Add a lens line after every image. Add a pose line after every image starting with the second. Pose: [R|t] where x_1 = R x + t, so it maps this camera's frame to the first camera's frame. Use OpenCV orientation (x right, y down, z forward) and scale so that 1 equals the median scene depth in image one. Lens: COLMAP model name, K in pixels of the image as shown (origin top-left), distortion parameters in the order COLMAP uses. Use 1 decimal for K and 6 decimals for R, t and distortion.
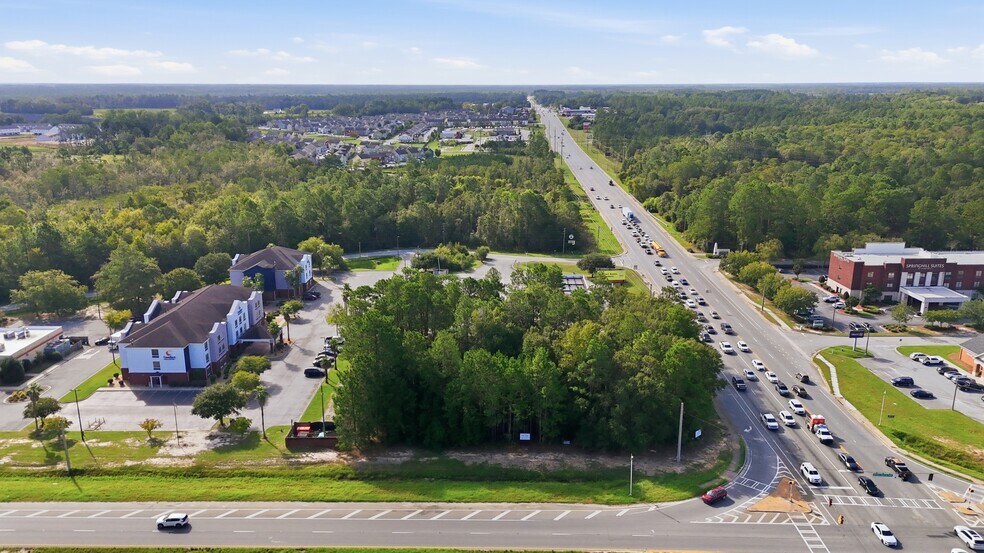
lens RADIAL K [[720.8, 0, 491.7], [0, 720.8, 278.2], [0, 0, 1]] dist [0.070901, -0.064846]
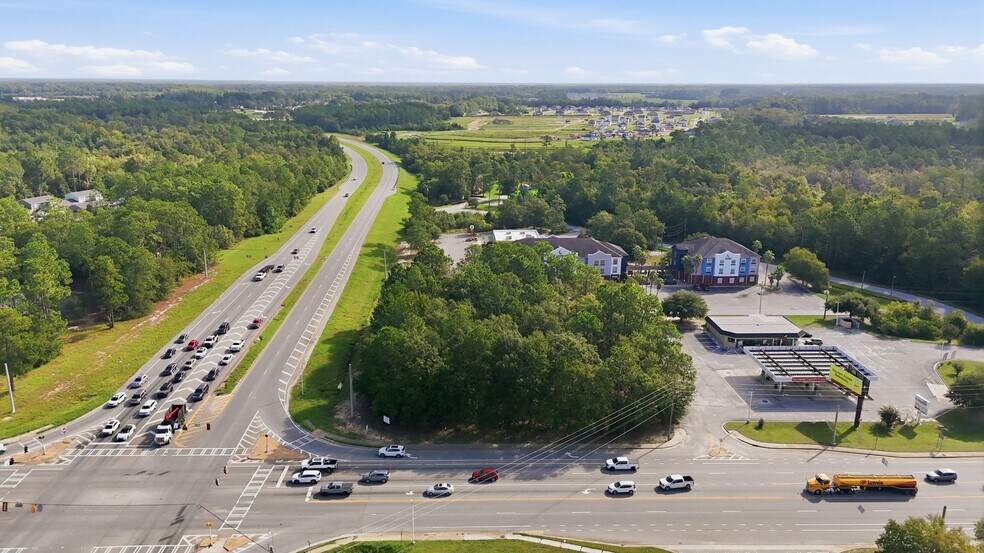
lens RADIAL K [[720.8, 0, 490.0], [0, 720.8, 277.4], [0, 0, 1]] dist [0.070901, -0.064846]
pose [[0.063822, 0.262744, -0.962753, 0.941818], [-0.265937, 0.934313, 0.237353, -0.199793], [0.961875, 0.240883, 0.129503, 0.729993]]
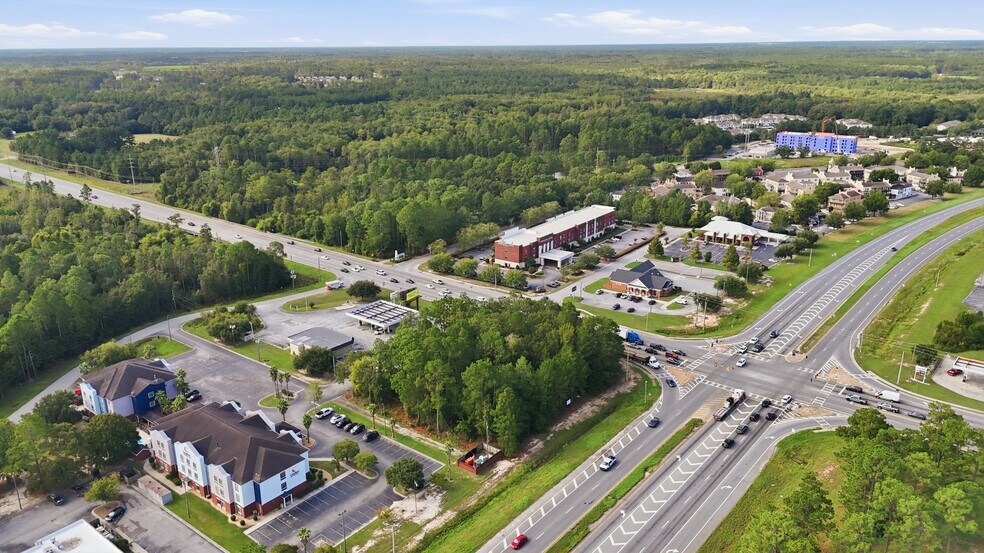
lens RADIAL K [[720.8, 0, 488.9], [0, 720.8, 280.6], [0, 0, 1]] dist [0.070901, -0.064846]
pose [[0.613894, -0.251210, 0.748350, -0.904657], [0.214551, 0.965423, 0.148076, -0.241202], [-0.759672, 0.069657, 0.646565, 0.052642]]
